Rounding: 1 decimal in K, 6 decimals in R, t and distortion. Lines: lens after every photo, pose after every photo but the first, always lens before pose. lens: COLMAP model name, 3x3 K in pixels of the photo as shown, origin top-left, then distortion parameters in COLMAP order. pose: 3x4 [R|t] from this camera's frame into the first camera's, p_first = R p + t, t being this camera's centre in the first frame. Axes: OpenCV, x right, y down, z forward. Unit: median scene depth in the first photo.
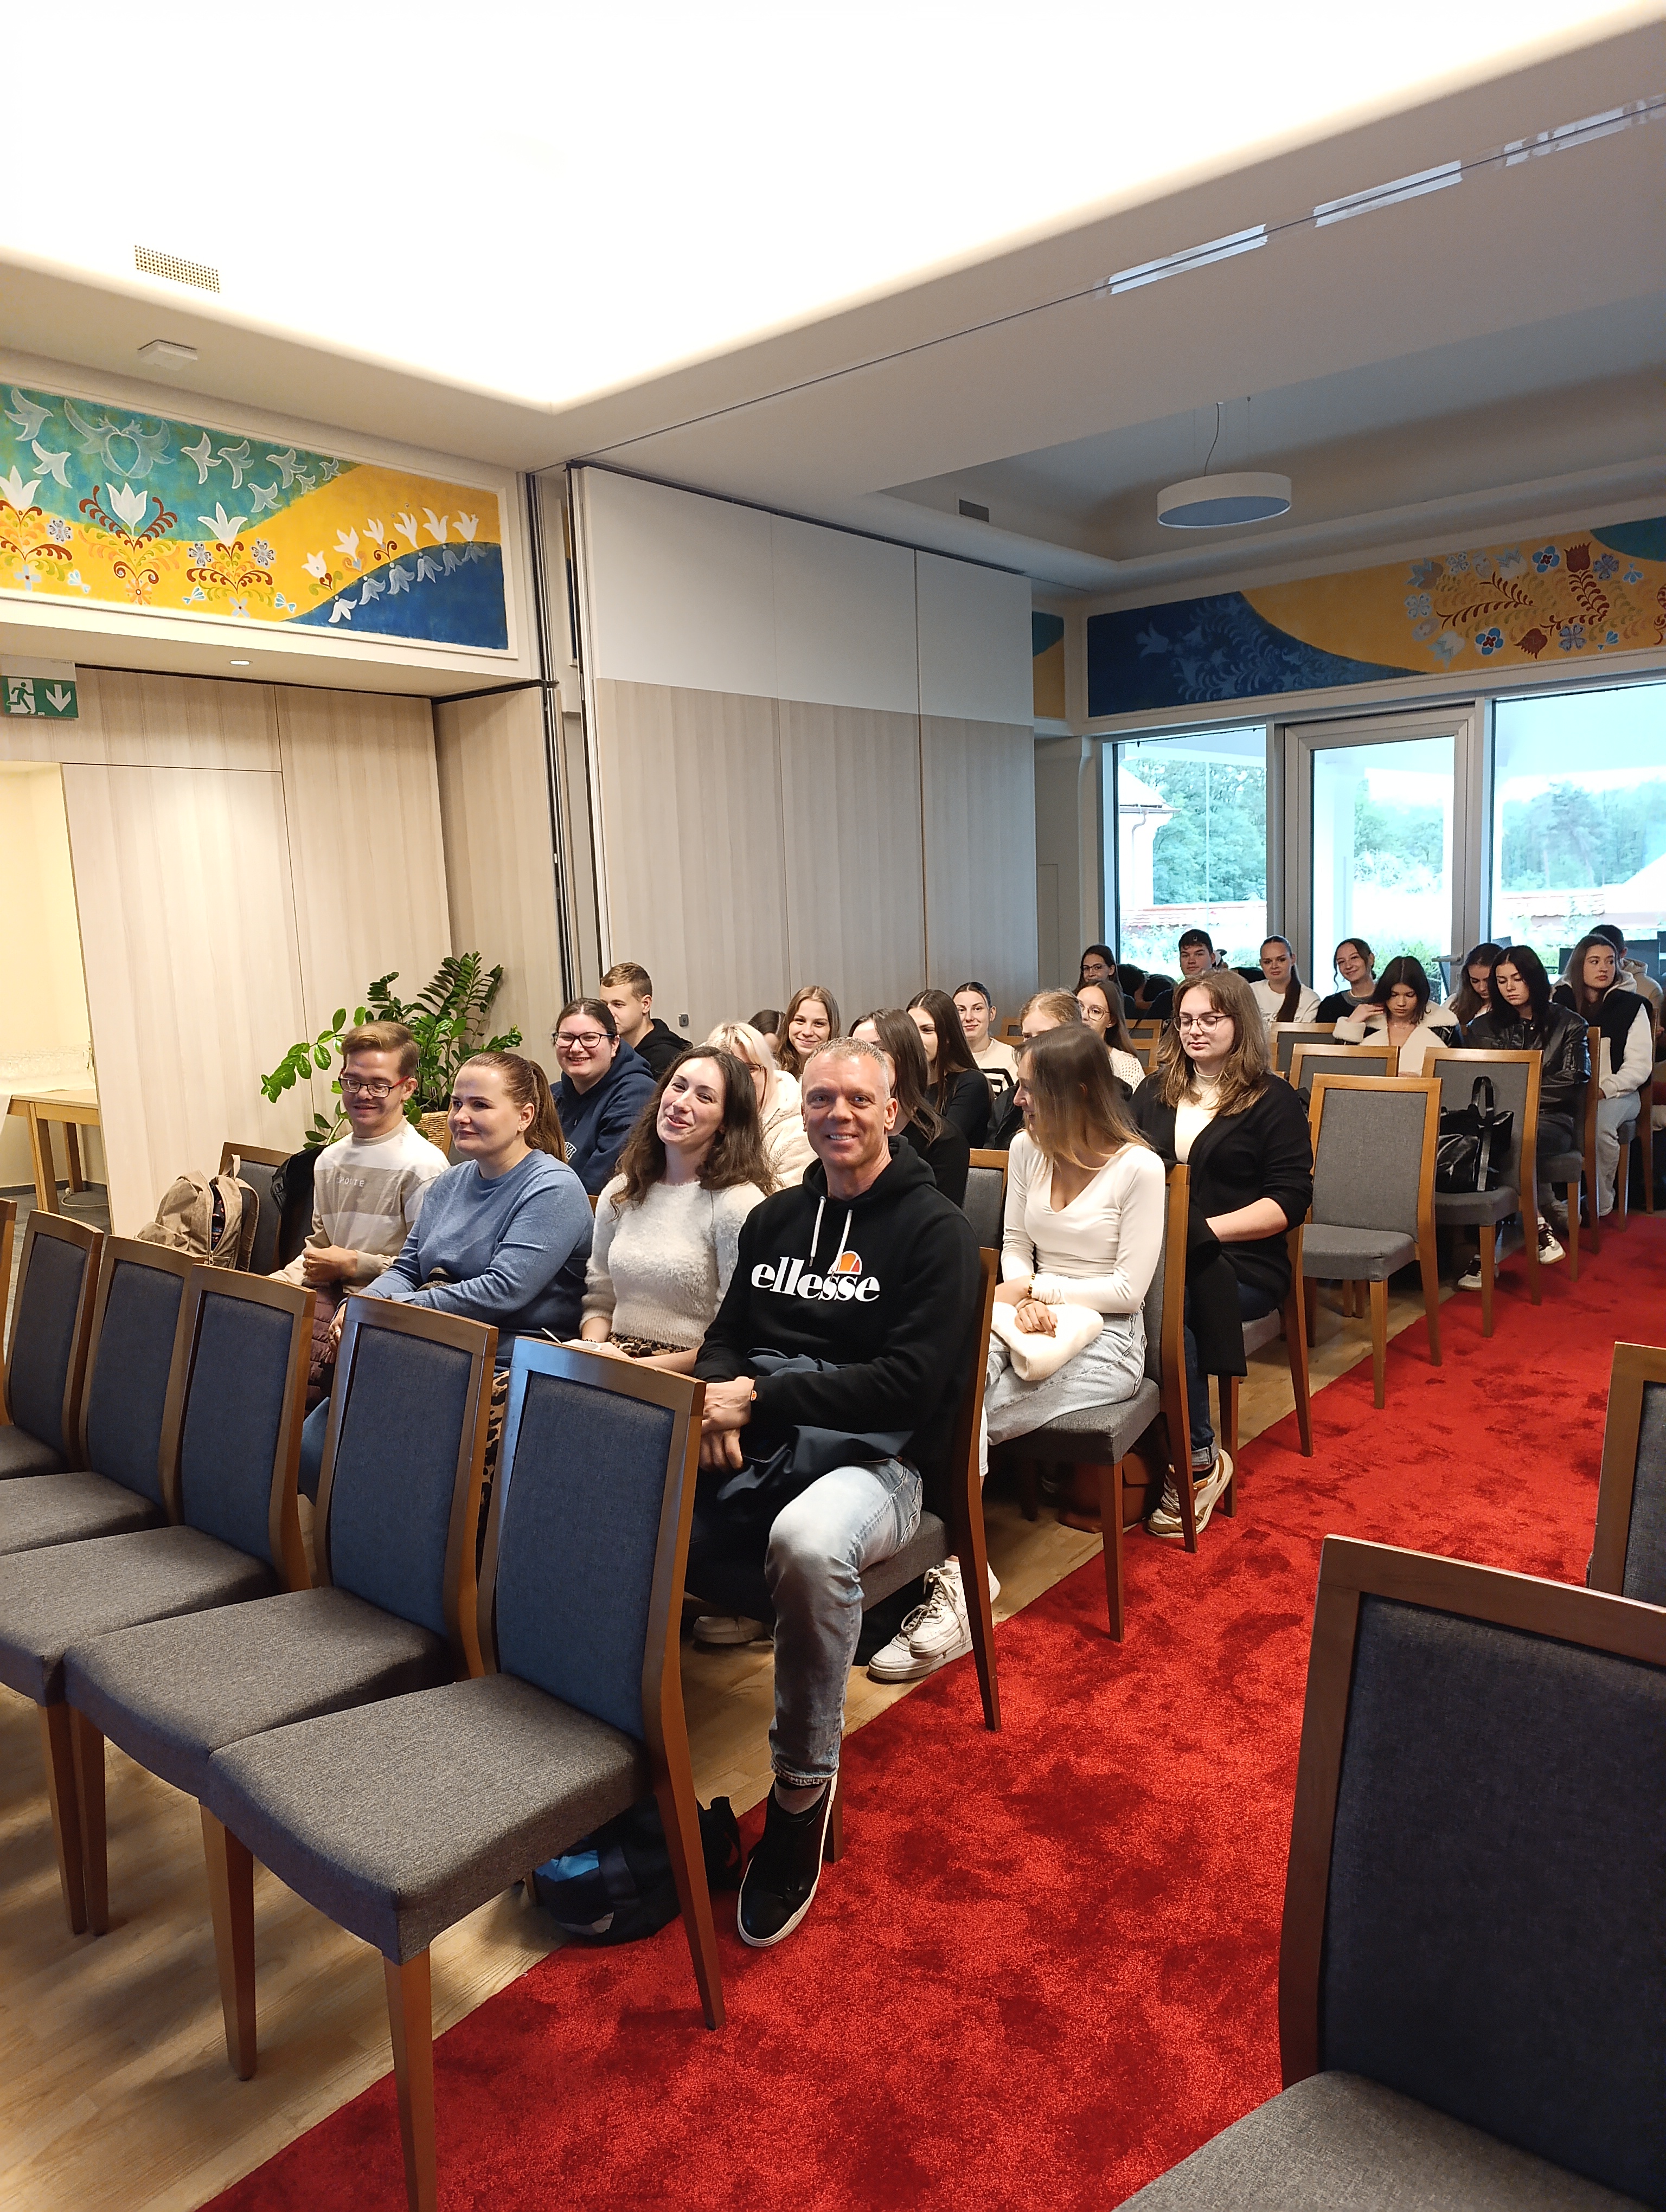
lens RADIAL K [[1497.9, 0, 850.5], [0, 1497.9, 1095.7], [0, 0, 1]] dist [0.004226, -0.017996]
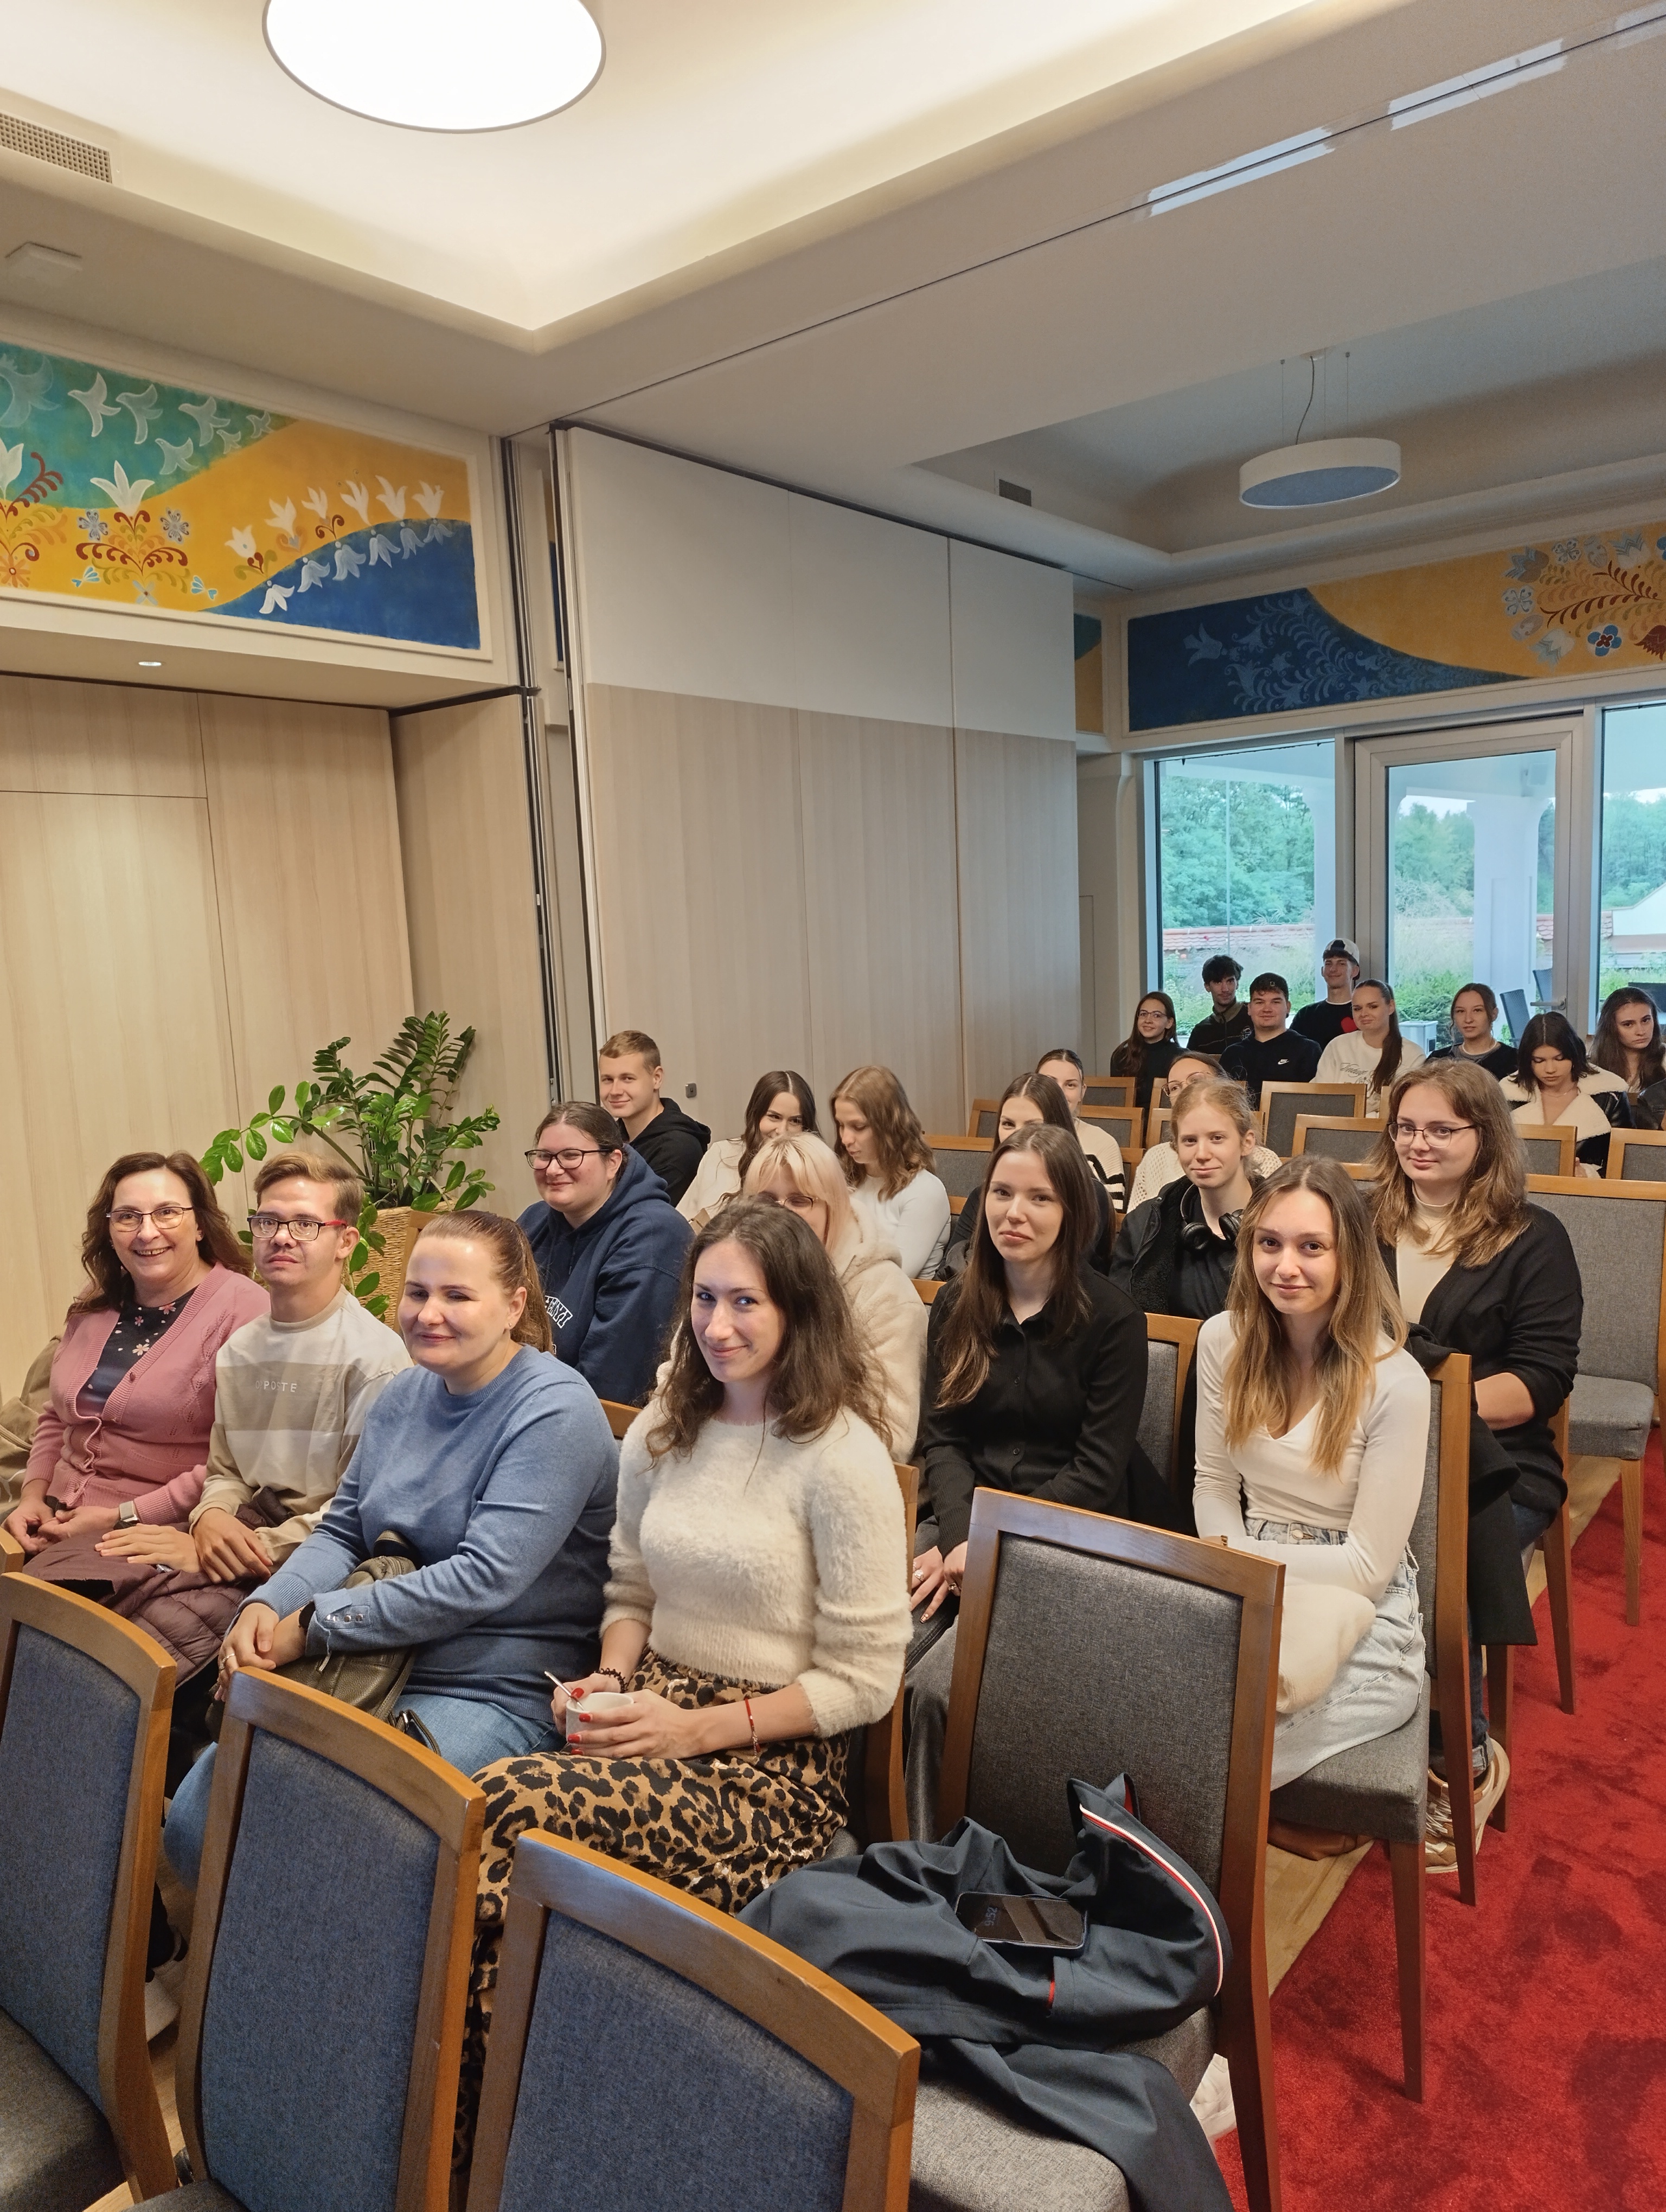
lens RADIAL K [[1497.9, 0, 823.3], [0, 1497.9, 1107.9], [0, 0, 1]] dist [0.004226, -0.017996]
pose [[0.999976, -0.006474, 0.002482, -0.044540], [0.006490, 0.999956, -0.006729, -0.039066], [-0.002438, 0.006745, 0.999974, 0.180990]]
